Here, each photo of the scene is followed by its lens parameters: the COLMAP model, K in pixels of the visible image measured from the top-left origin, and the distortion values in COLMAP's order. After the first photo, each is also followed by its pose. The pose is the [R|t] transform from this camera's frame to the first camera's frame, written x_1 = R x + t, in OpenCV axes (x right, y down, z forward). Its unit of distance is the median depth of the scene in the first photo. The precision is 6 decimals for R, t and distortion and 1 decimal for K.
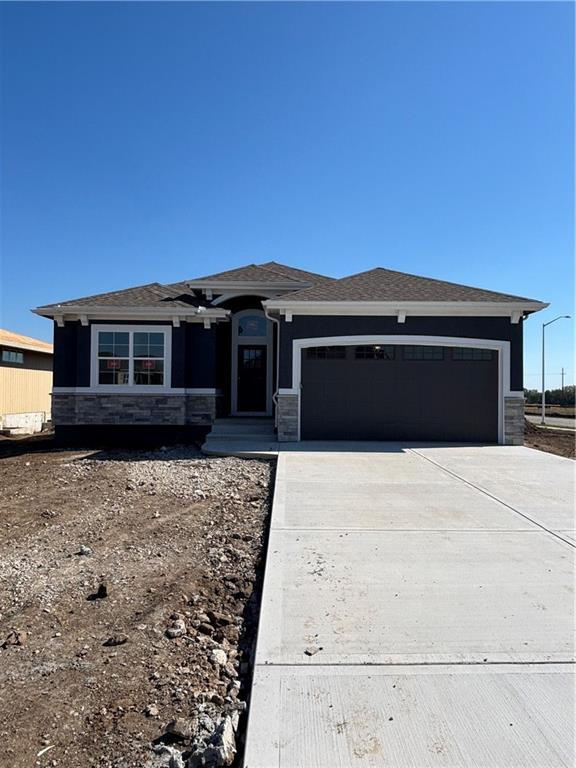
lens RADIAL K [[493.1, 0, 288.1], [0, 493.1, 389.0], [0, 0, 1]] dist [0.017700, 0.000105]
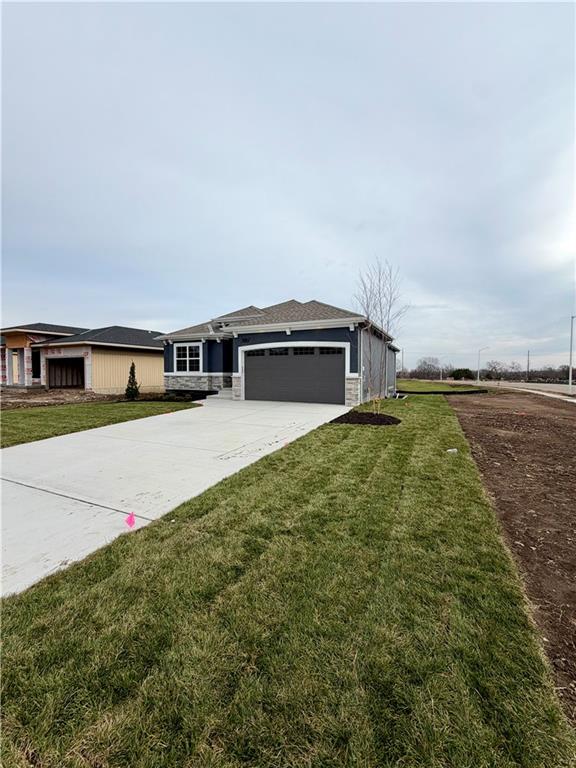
lens RADIAL K [[308.2, 0, 285.9], [0, 308.2, 381.8], [0, 0, 1]] dist [-0.001220, -0.000003]
pose [[0.892854, 0.005402, -0.450313, 0.650229], [0.012107, 0.999279, 0.035994, -0.005183], [0.450183, -0.037589, 0.892145, 0.011428]]
